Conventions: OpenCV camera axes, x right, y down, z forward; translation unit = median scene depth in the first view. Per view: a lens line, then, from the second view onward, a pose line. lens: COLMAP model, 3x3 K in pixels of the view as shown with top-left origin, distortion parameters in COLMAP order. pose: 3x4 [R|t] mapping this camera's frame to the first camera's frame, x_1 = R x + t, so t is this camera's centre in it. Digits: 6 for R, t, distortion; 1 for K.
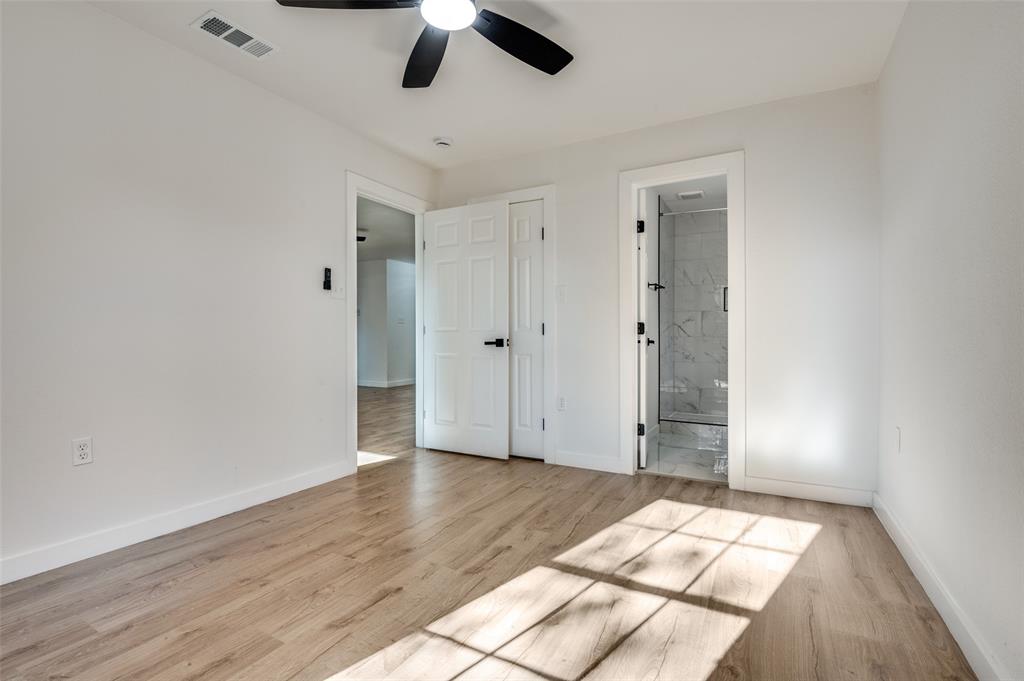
lens RADIAL K [[471.4, 0, 509.1], [0, 471.4, 340.9], [0, 0, 1]] dist [-0.004443, -0.010389]
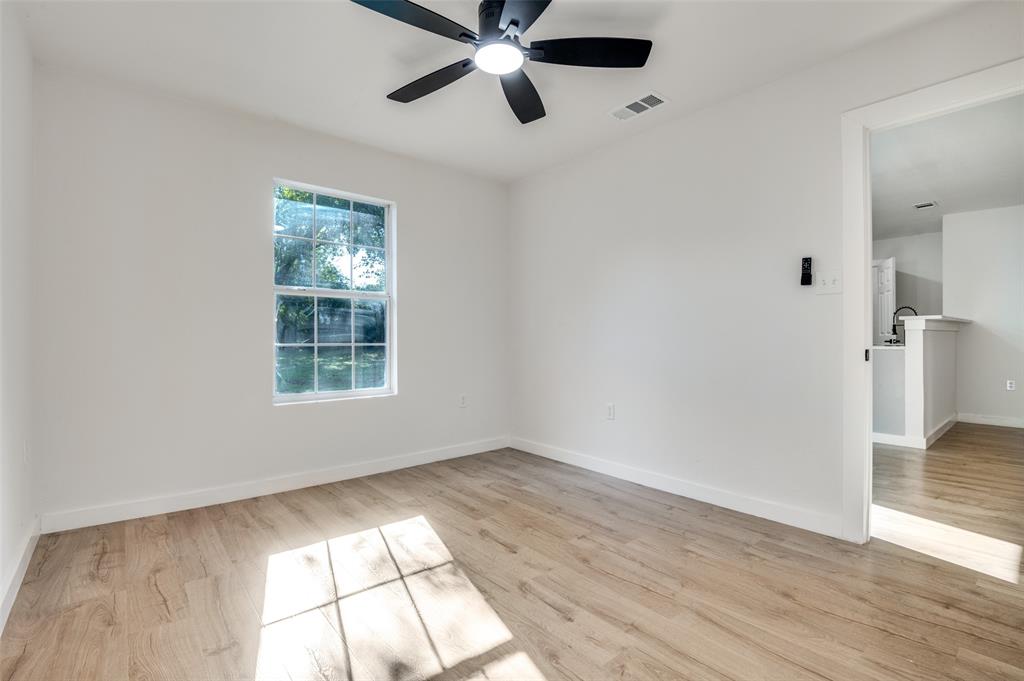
lens RADIAL K [[471.4, 0, 509.1], [0, 471.4, 340.9], [0, 0, 1]] dist [-0.004443, -0.010389]
pose [[-0.361250, 0.003215, -0.932463, 0.759684], [-0.006390, 0.999962, 0.005923, -0.025052], [0.932447, 0.008098, -0.361216, 1.186600]]
